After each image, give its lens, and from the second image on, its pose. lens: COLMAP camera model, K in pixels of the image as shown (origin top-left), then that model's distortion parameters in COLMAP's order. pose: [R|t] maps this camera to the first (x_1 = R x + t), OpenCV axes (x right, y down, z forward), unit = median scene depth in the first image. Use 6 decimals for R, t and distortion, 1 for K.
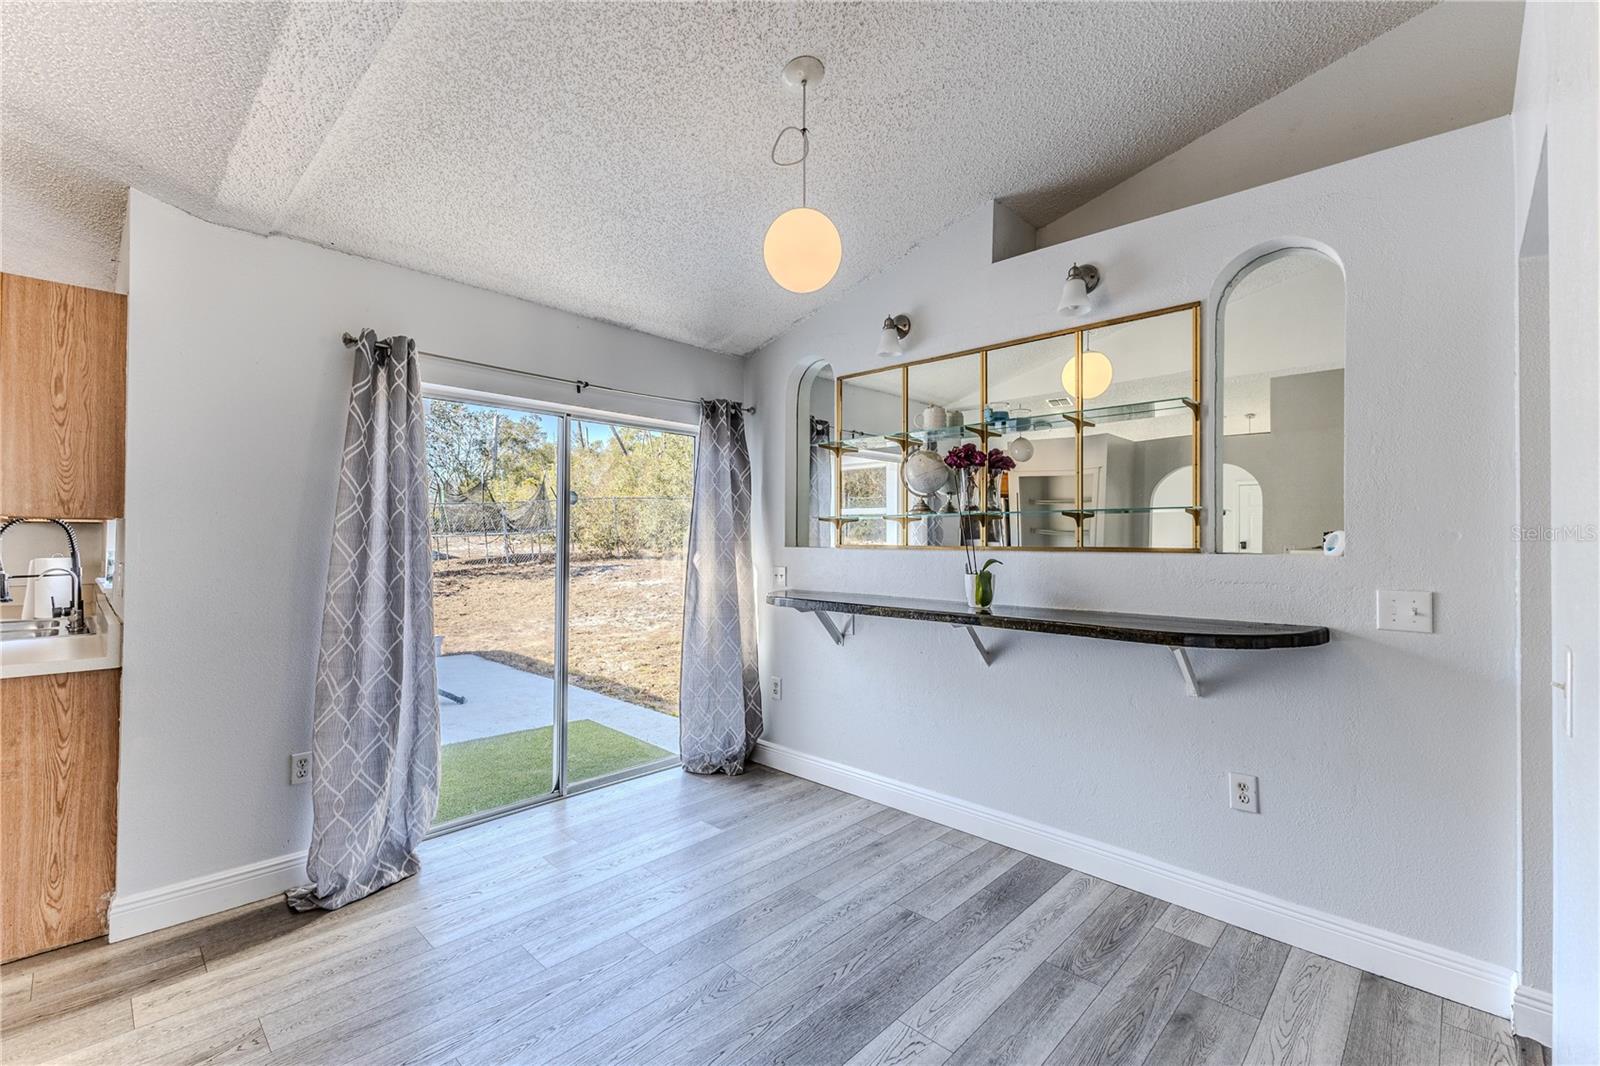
lens RADIAL K [[708.5, 0, 796.8], [0, 708.5, 525.1], [0, 0, 1]] dist [0.002360, 0.000265]
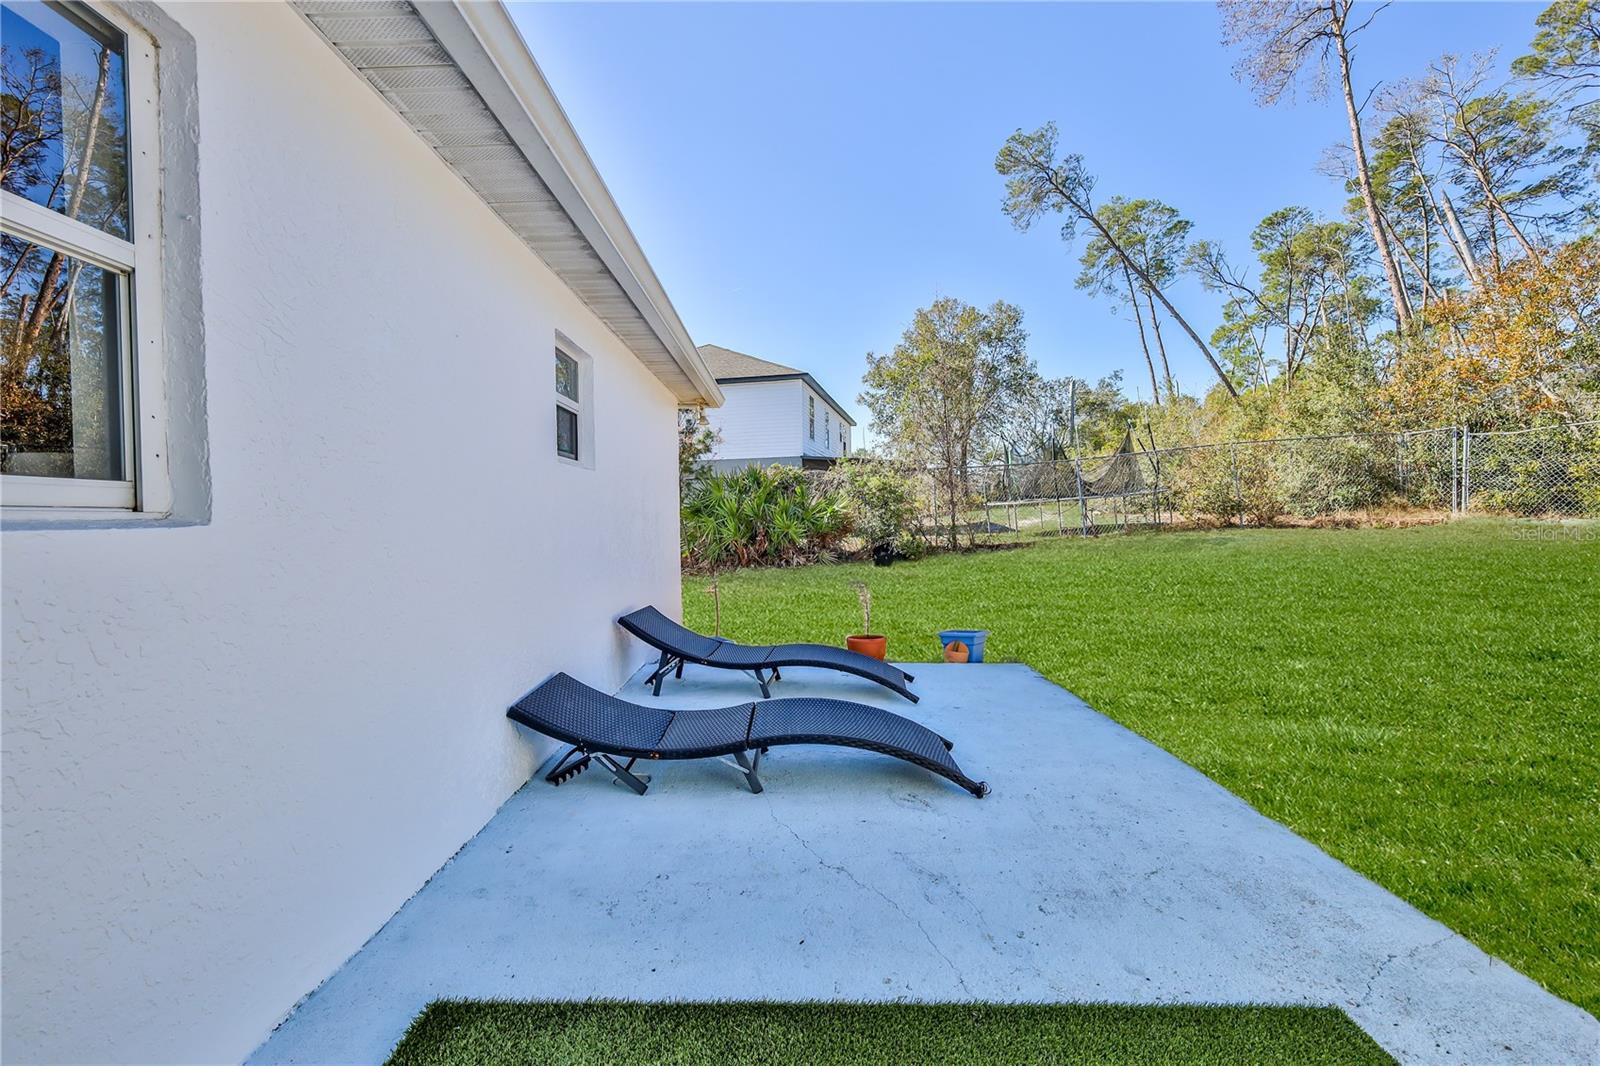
lens RADIAL K [[708.5, 0, 796.8], [0, 708.5, 525.1], [0, 0, 1]] dist [0.002360, 0.000265]
pose [[0.711037, -0.014552, -0.703004, -0.064298], [0.036889, 0.999181, 0.016628, 0.014560], [0.702186, -0.037756, 0.710992, 0.171353]]
